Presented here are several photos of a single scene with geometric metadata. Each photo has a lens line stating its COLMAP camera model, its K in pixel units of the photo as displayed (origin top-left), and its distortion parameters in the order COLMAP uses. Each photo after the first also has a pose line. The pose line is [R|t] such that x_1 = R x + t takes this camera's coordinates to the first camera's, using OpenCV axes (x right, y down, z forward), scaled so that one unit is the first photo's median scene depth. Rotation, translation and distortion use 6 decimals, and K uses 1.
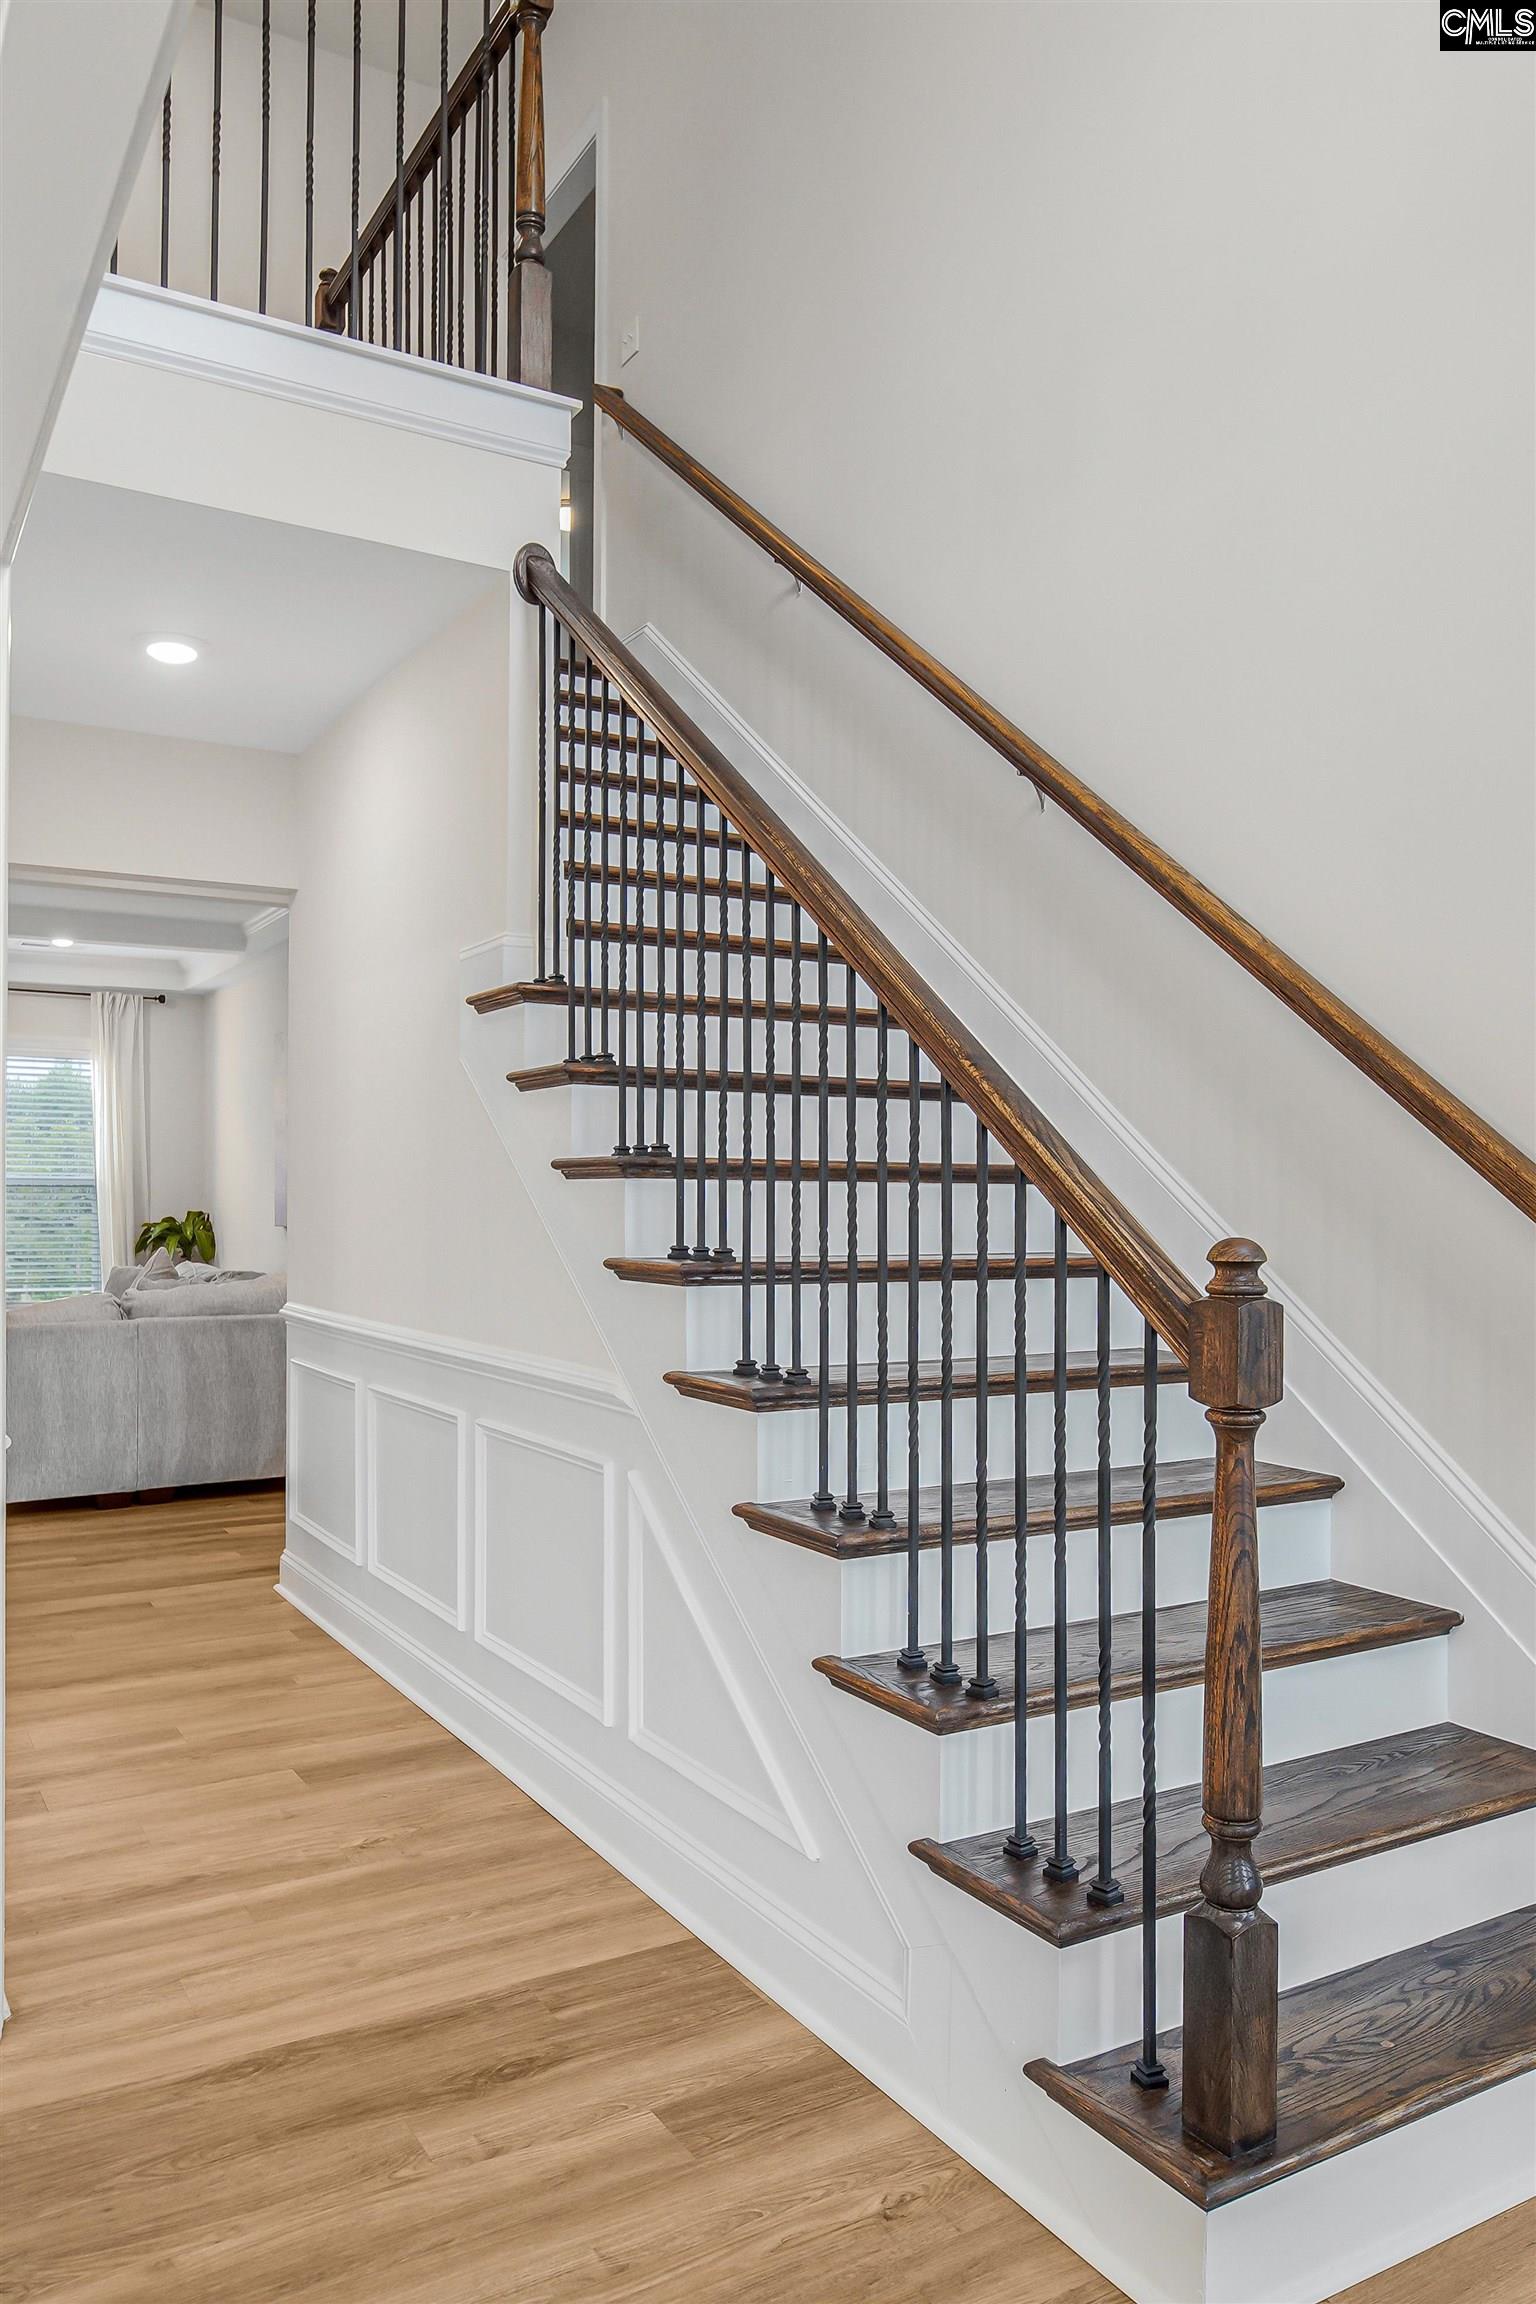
lens RADIAL K [[1672.5, 0, 768.0], [0, 1672.5, 1152.0], [0, 0, 1]] dist [0.001340, -0.000126]
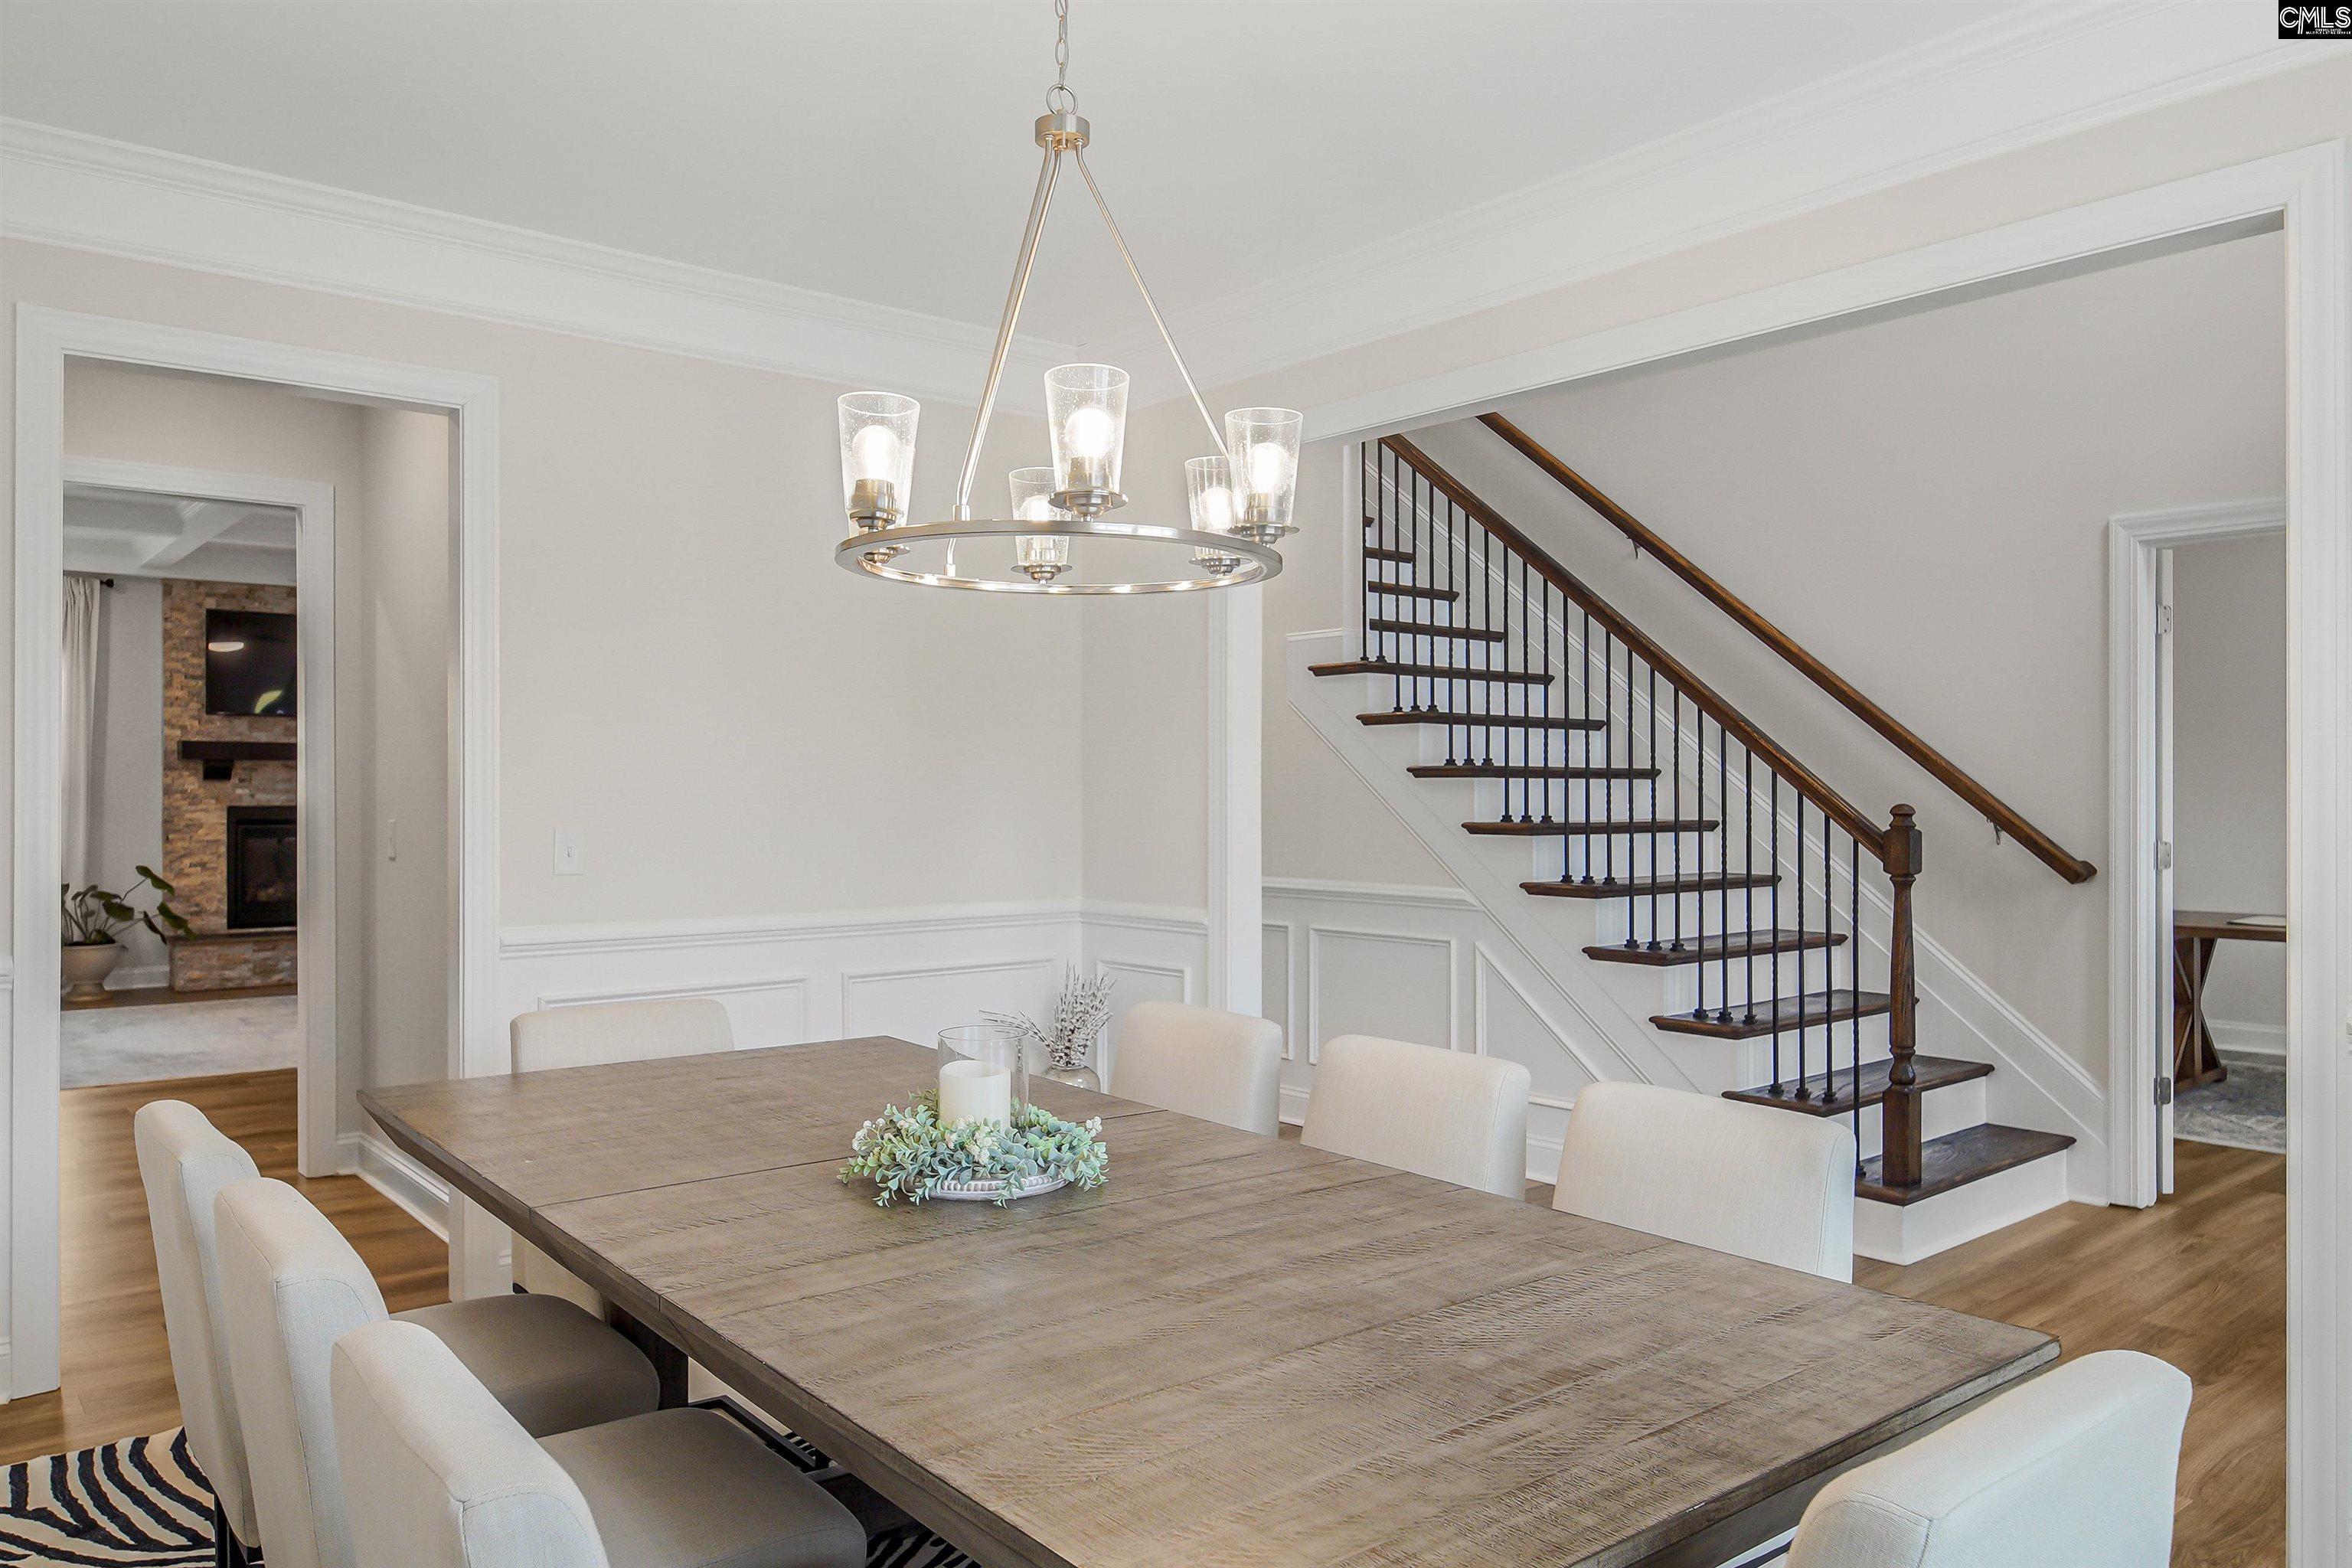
lens RADIAL K [[1618.4, 0, 1176.0], [0, 1618.4, 784.0], [0, 0, 1]] dist [-0.004411, -0.001343]
pose [[0.987897, -0.005938, 0.154998, -0.754692], [0.002590, 0.999759, 0.021799, -0.017962], [-0.155090, -0.021134, 0.987674, -0.737778]]
